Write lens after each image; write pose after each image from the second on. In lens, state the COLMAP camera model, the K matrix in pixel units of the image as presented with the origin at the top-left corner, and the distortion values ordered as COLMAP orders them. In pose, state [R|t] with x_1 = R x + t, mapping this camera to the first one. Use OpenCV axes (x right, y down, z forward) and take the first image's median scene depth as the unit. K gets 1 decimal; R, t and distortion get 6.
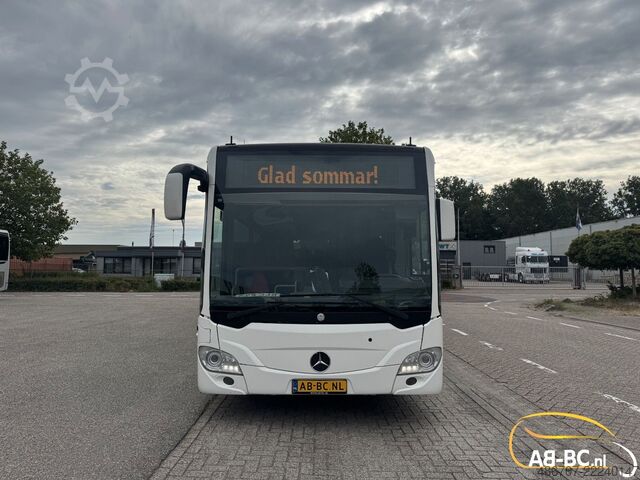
lens RADIAL K [[463.7, 0, 322.1], [0, 463.7, 244.0], [0, 0, 1]] dist [0.007743, -0.014996]
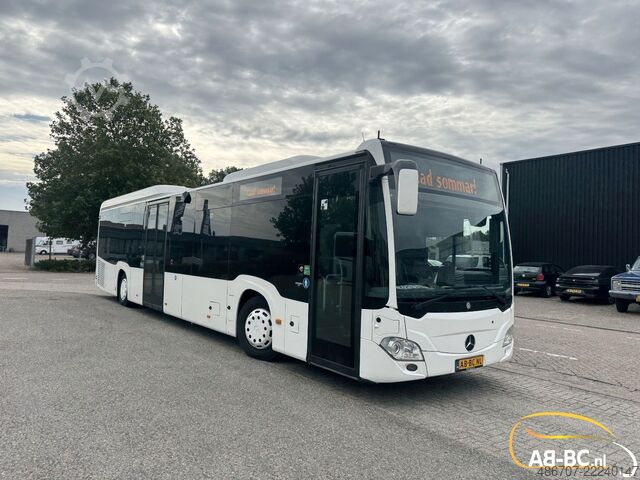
lens RADIAL K [[463.7, 0, 324.2], [0, 463.7, 231.0], [0, 0, 1]] dist [0.007743, -0.014996]
pose [[0.781107, 0.068168, 0.620665, -0.961428], [-0.078852, 0.996834, -0.010248, 0.005435], [-0.619398, -0.040935, 0.784009, 0.269079]]
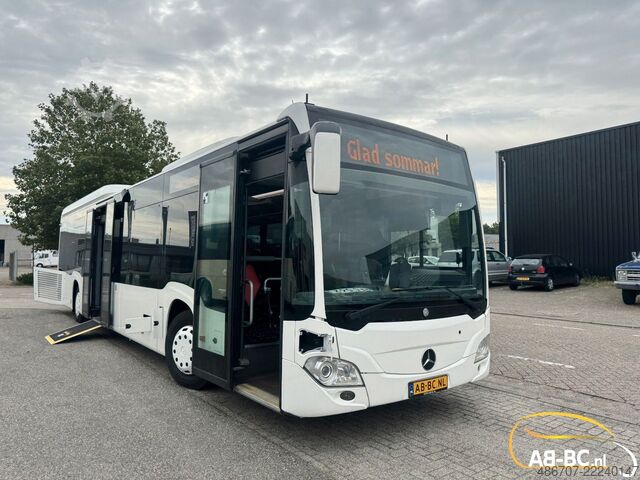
lens RADIAL K [[463.7, 0, 326.4], [0, 463.7, 235.7], [0, 0, 1]] dist [0.007743, -0.014996]
pose [[0.787978, 0.029990, 0.614972, -0.672325], [-0.035784, 0.999355, -0.002884, 0.013202], [-0.614663, -0.019734, 0.788543, 0.354474]]
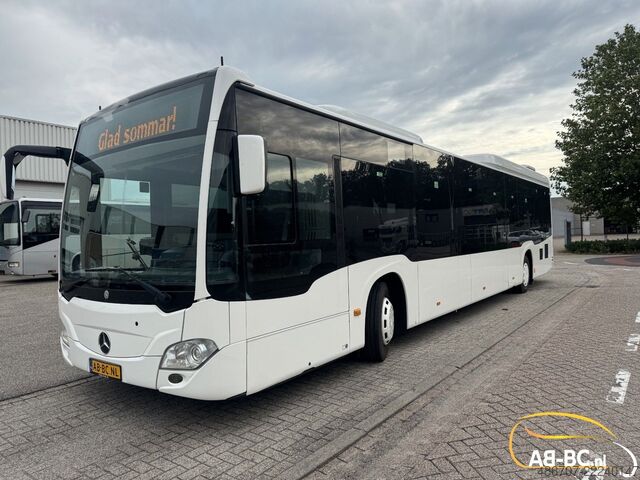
lens RADIAL K [[463.7, 0, 334.8], [0, 463.7, 258.0], [0, 0, 1]] dist [0.007743, -0.014996]
pose [[0.791482, -0.008242, -0.611137, 0.816558], [0.077348, 0.993220, 0.086779, 0.040643], [0.606278, -0.115954, 0.786754, 0.519658]]
